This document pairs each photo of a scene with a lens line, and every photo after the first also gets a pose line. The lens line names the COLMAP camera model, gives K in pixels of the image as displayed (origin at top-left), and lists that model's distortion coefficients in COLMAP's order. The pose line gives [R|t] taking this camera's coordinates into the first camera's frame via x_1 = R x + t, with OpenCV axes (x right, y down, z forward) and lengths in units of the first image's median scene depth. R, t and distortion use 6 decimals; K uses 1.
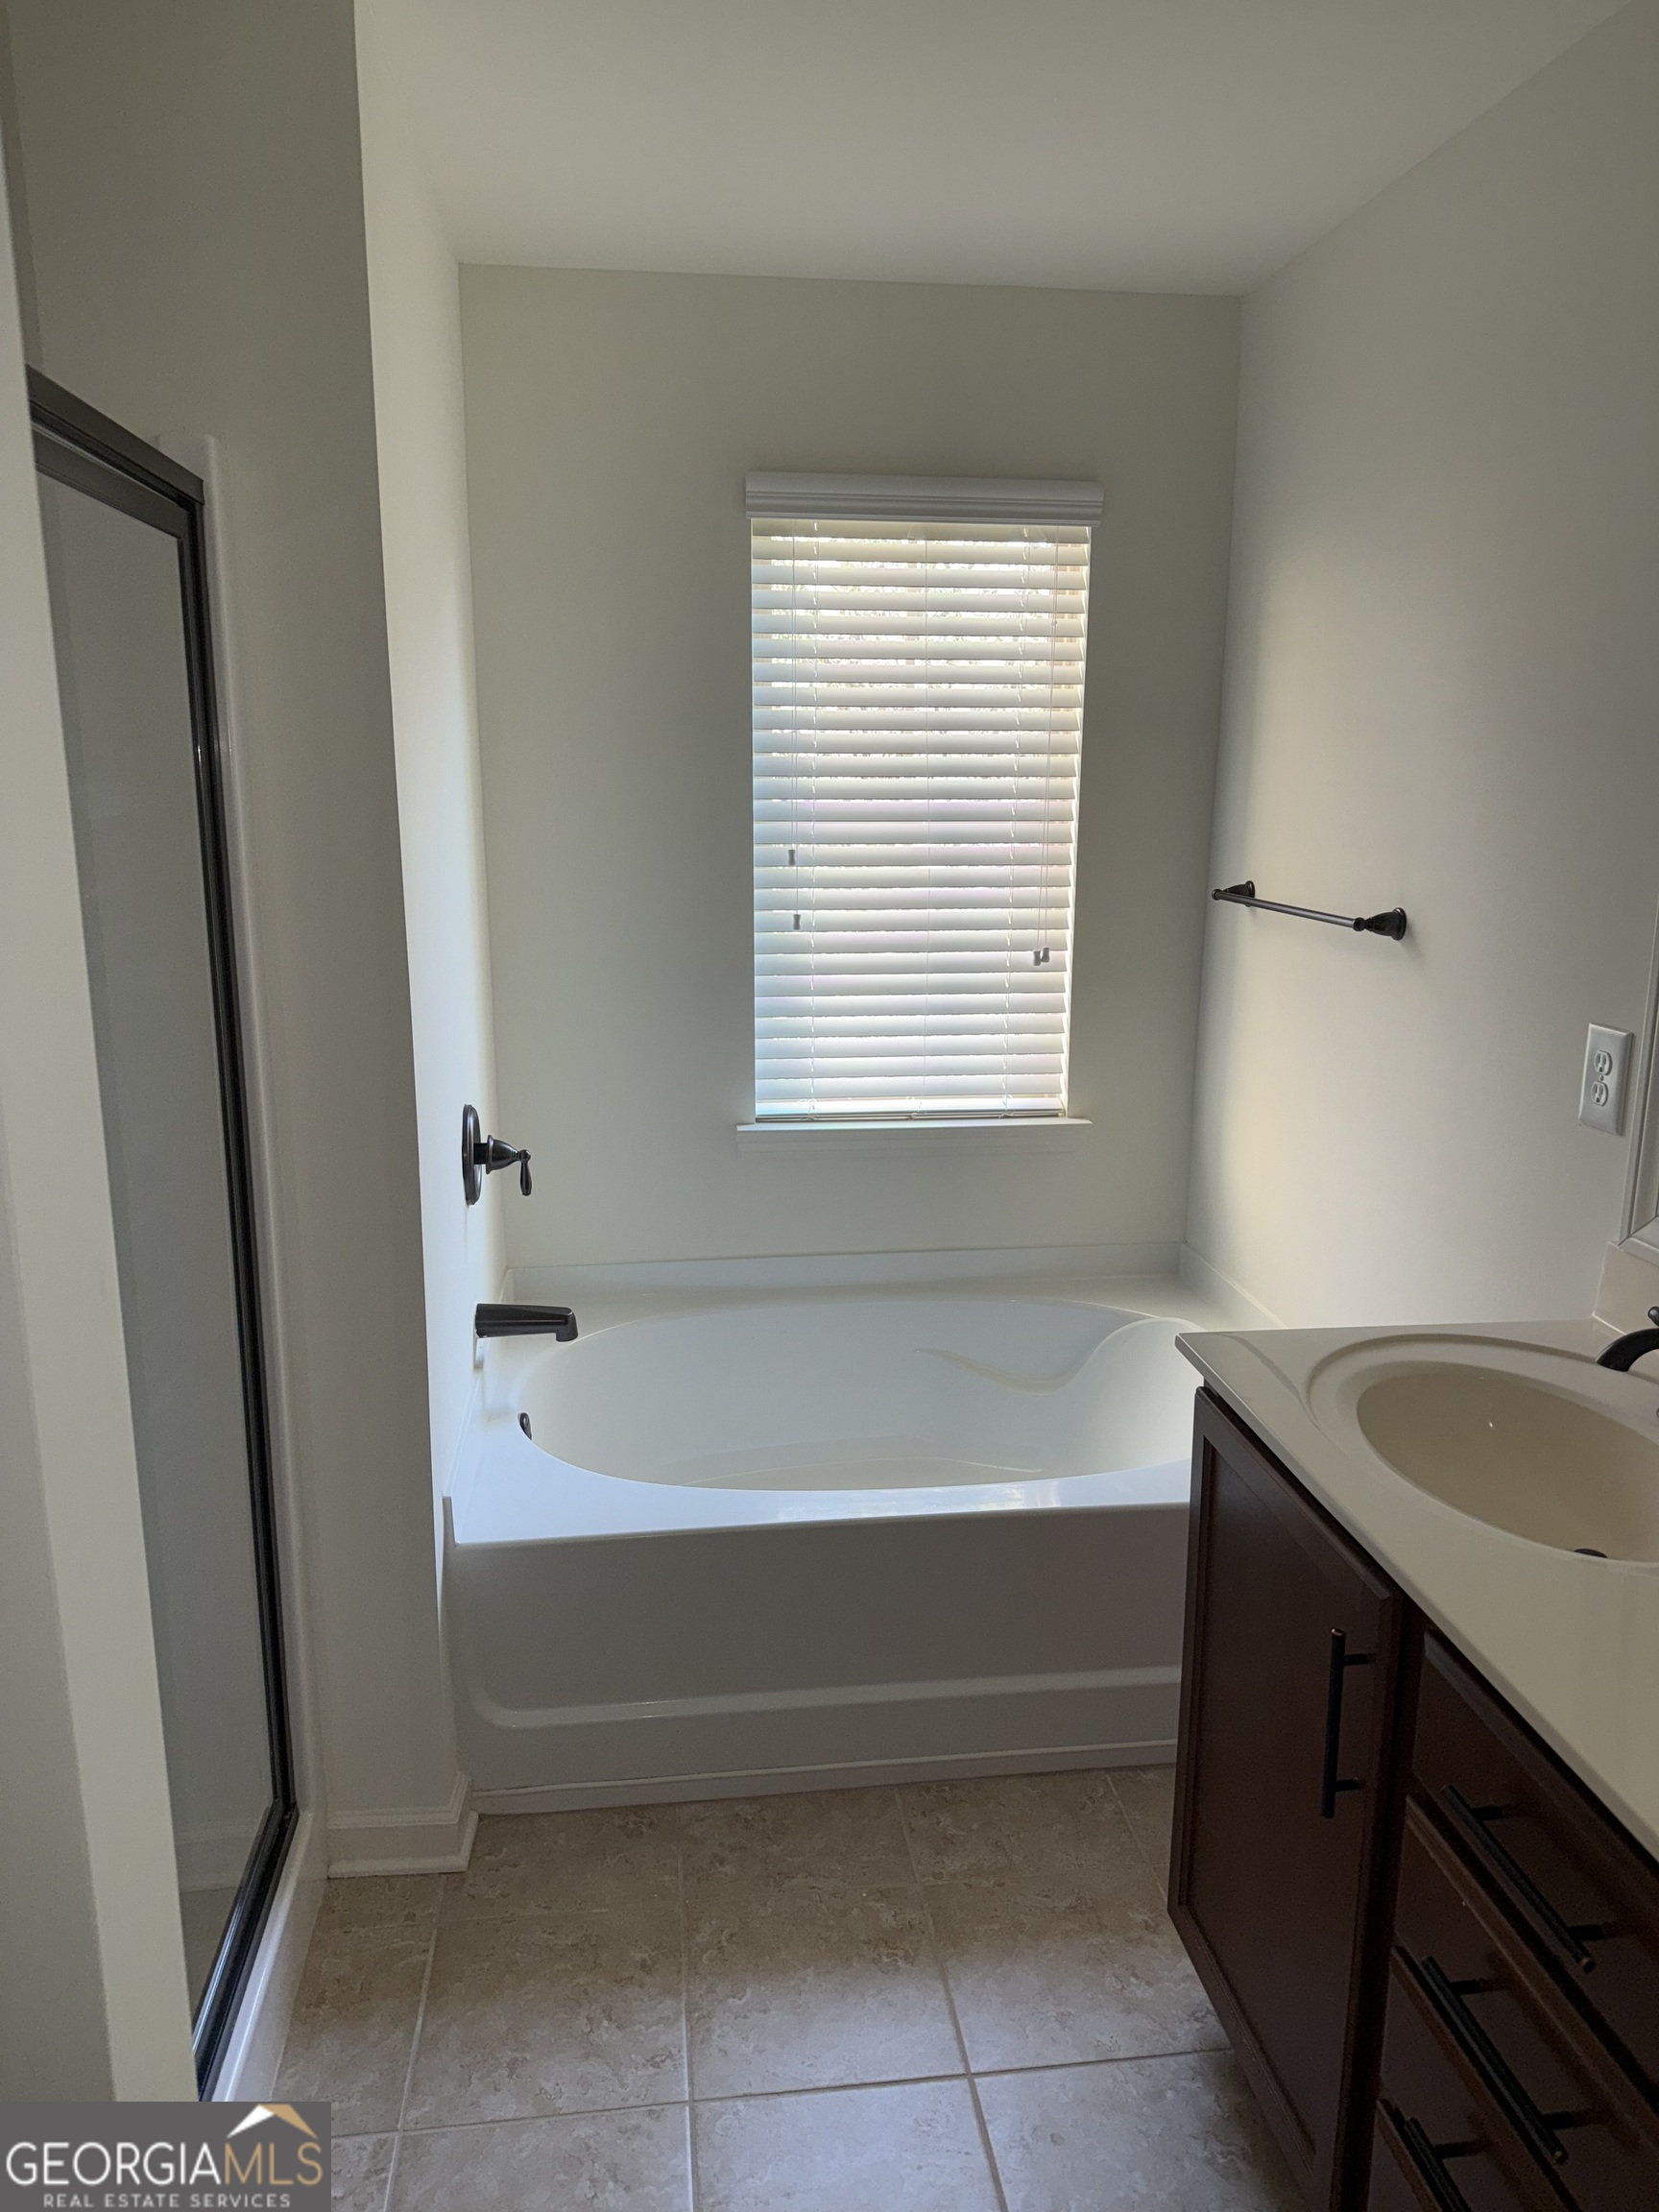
lens RADIAL K [[1542.0, 0, 831.9], [0, 1542.0, 1118.6], [0, 0, 1]] dist [0.123694, -0.218682]
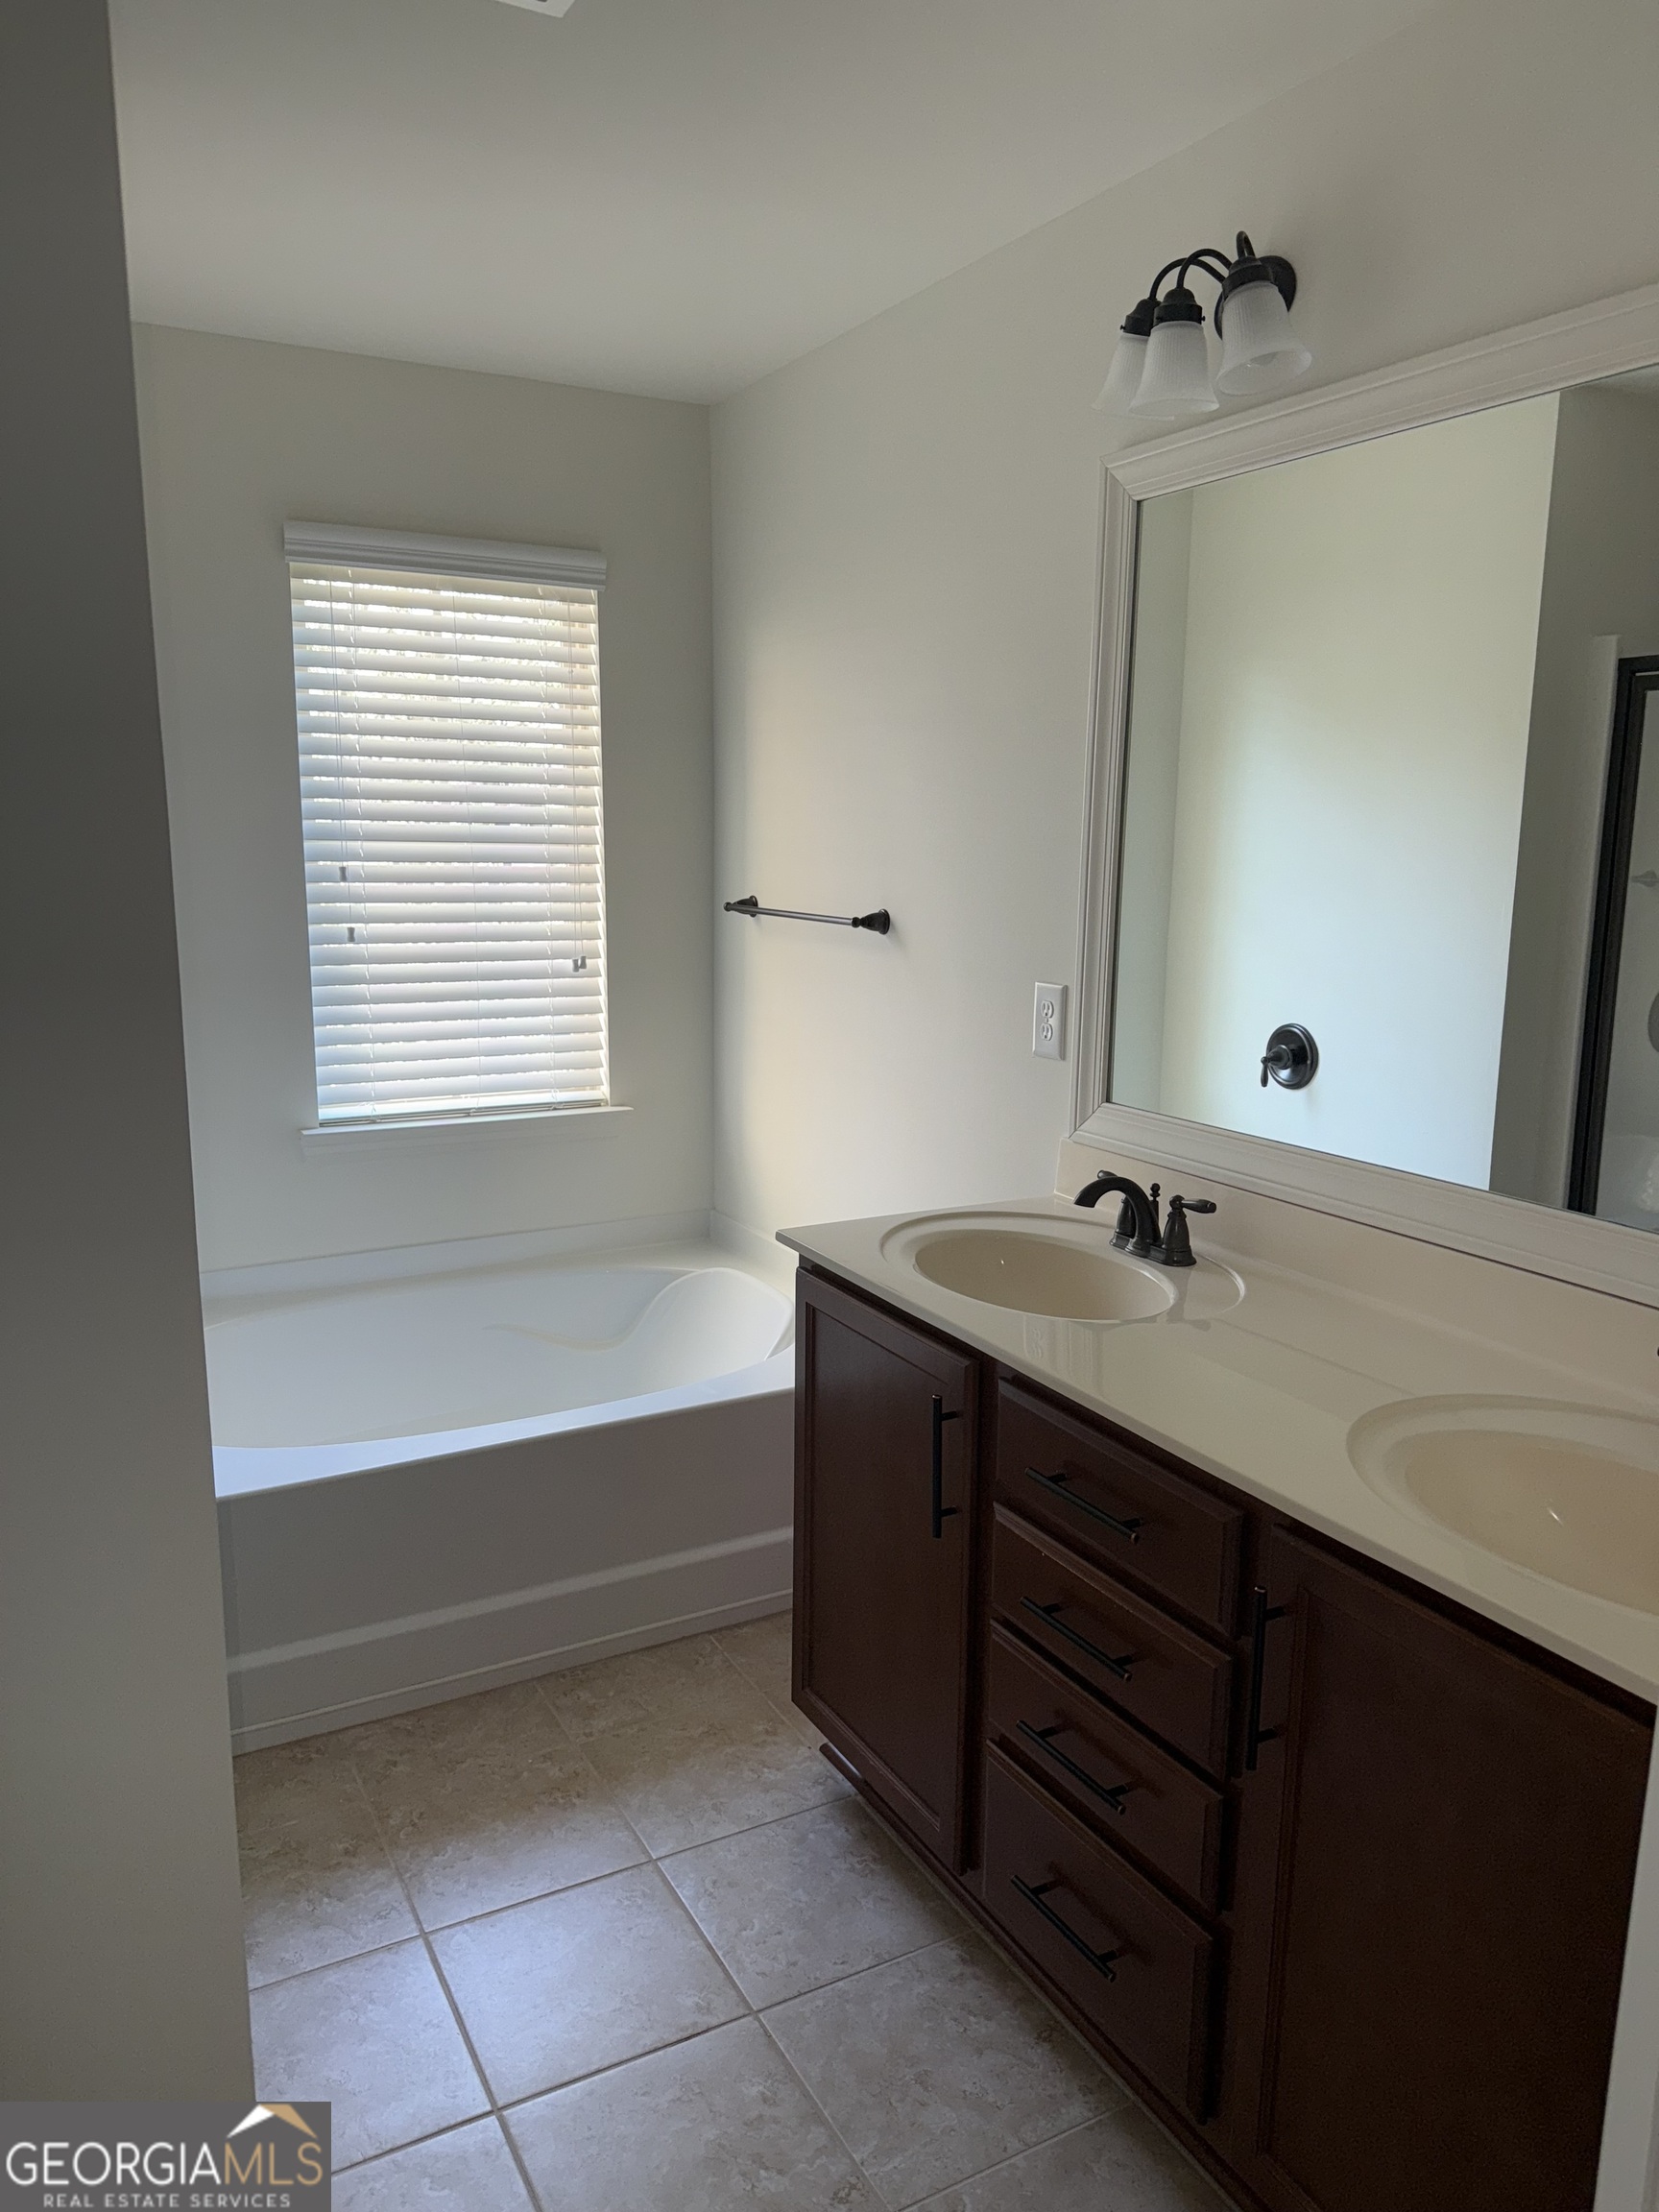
lens RADIAL K [[1537.9, 0, 836.1], [0, 1537.9, 1129.9], [0, 0, 1]] dist [0.149075, -0.324333]
pose [[0.928982, -0.064248, 0.364506, -0.142354], [0.073874, 0.997189, -0.012512, 0.057484], [-0.362677, 0.038551, 0.931117, -0.150074]]
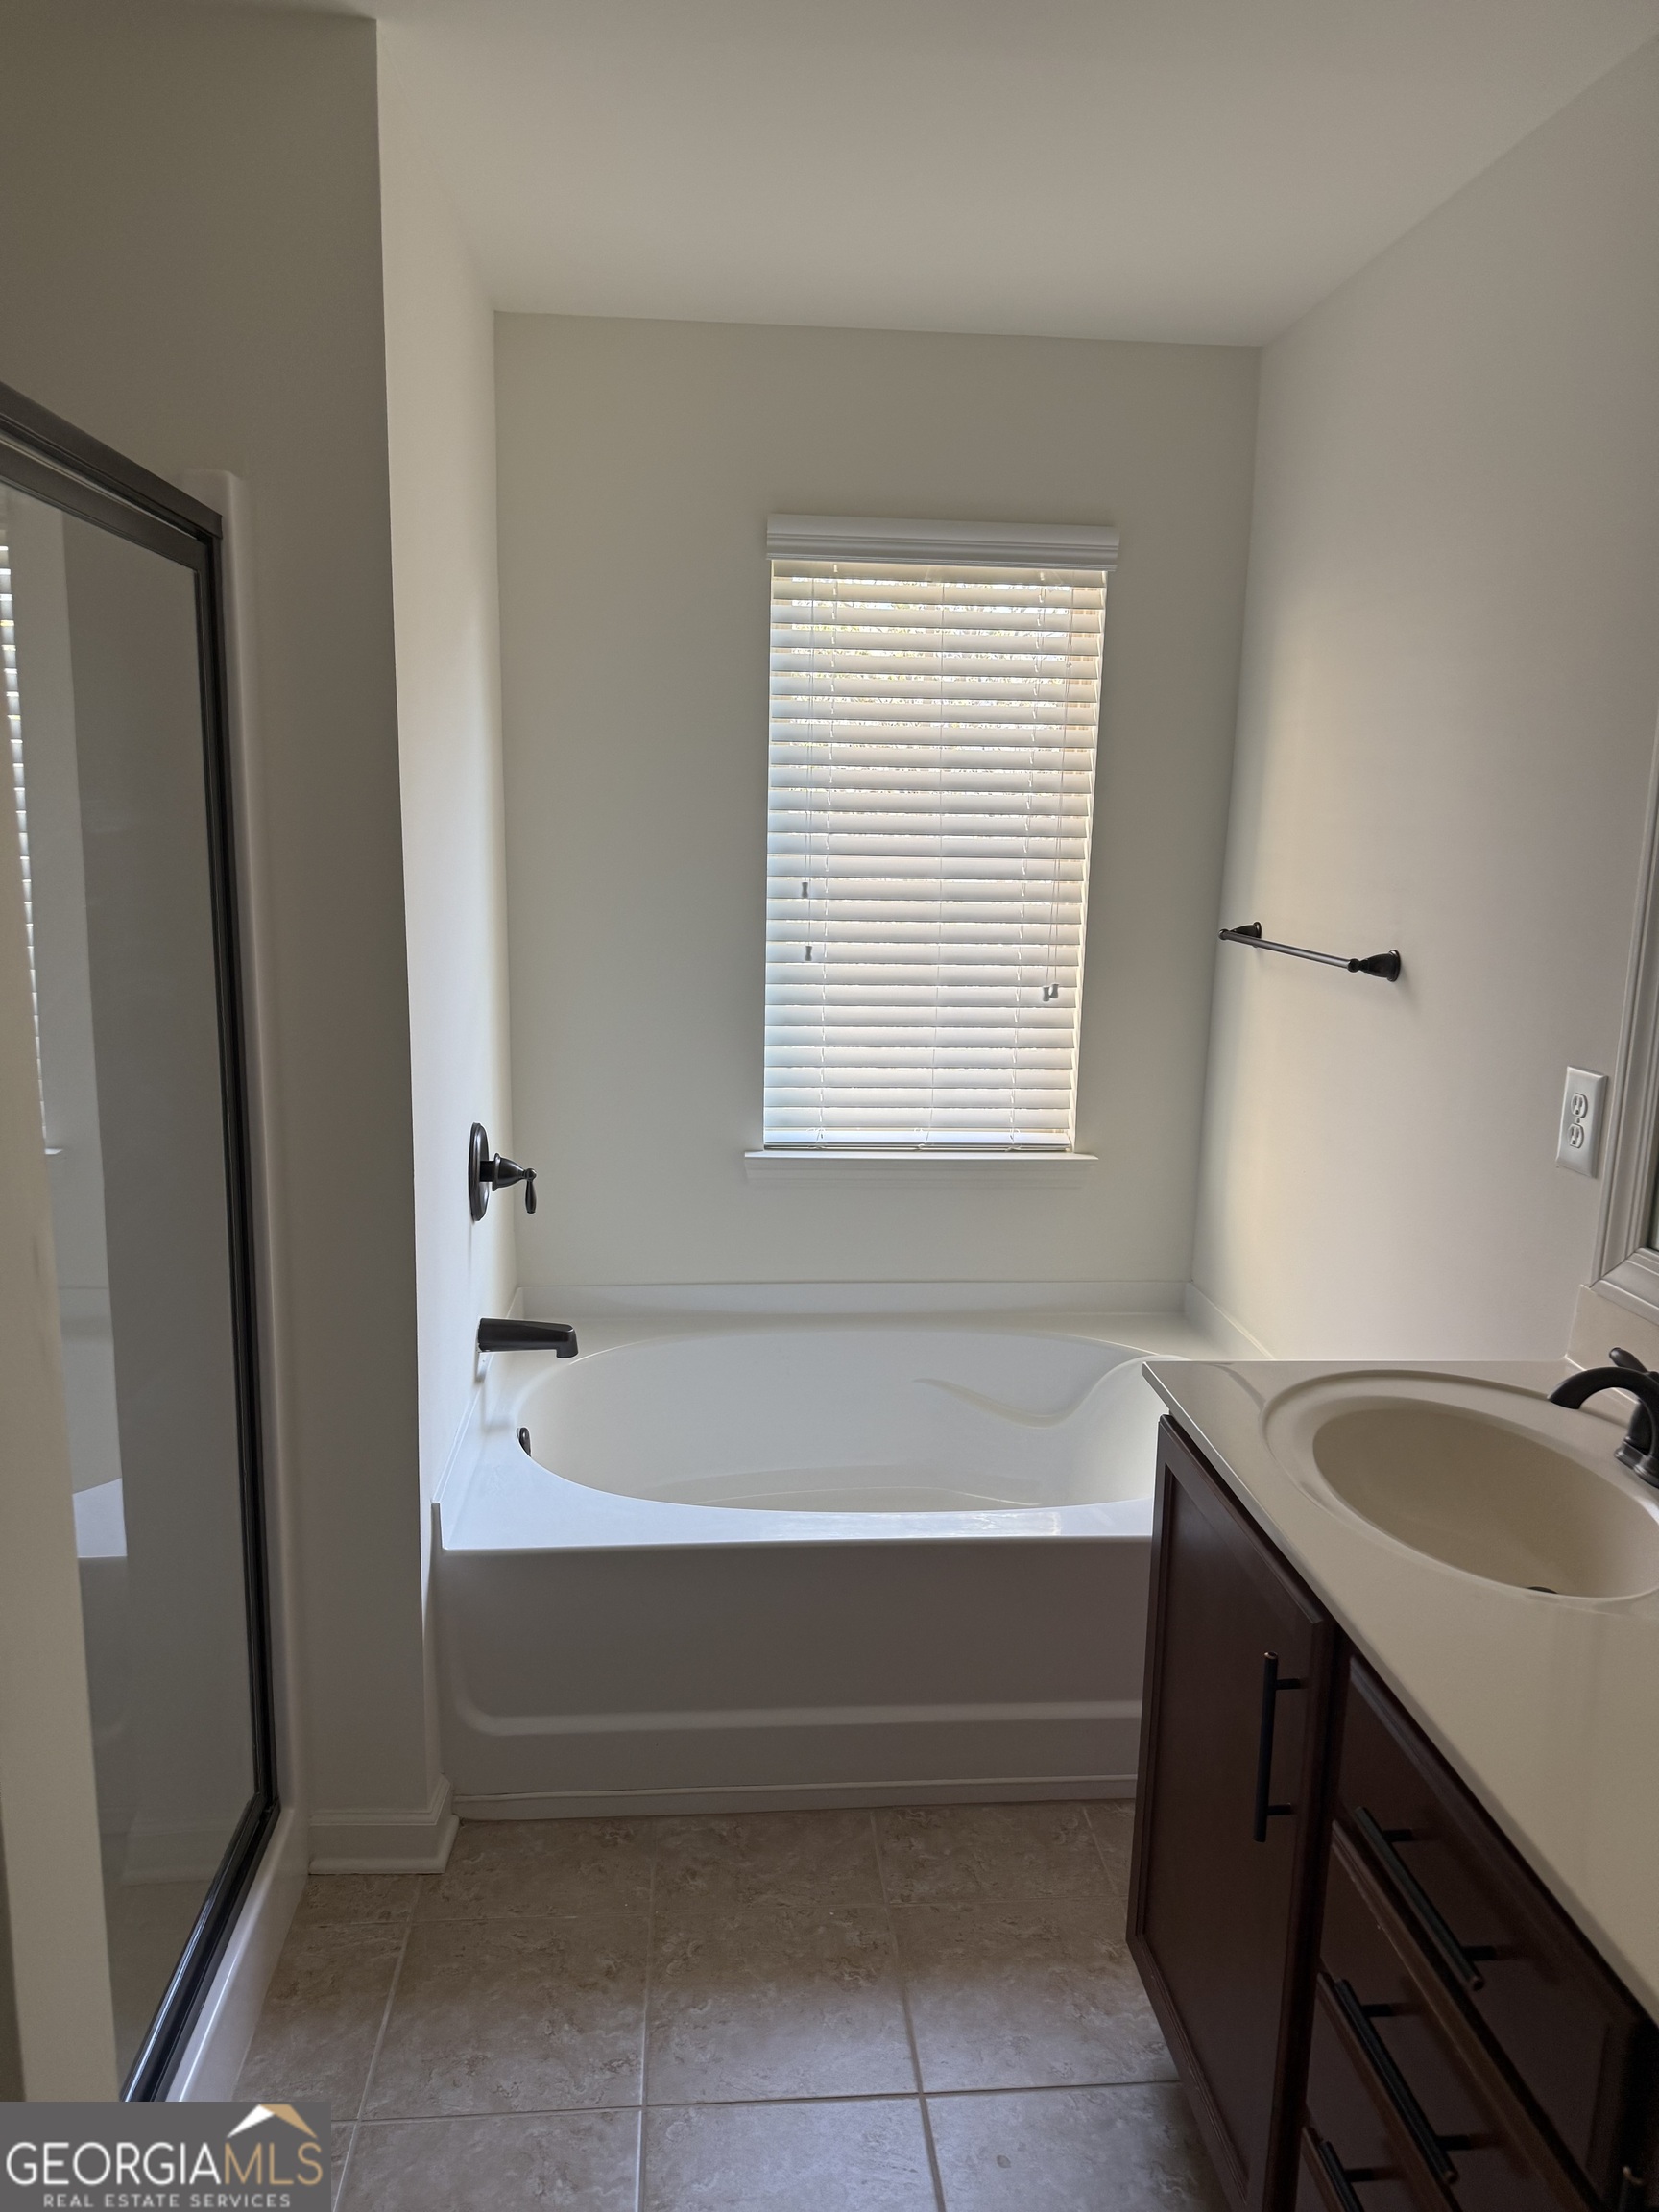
lens RADIAL K [[1541.4, 0, 822.3], [0, 1541.4, 1126.7], [0, 0, 1]] dist [0.125368, -0.219483]
pose [[0.998874, 0.025221, -0.040193, 0.038032], [-0.026016, 0.999474, -0.019370, 0.007842], [0.039683, 0.020394, 0.999004, -0.016377]]
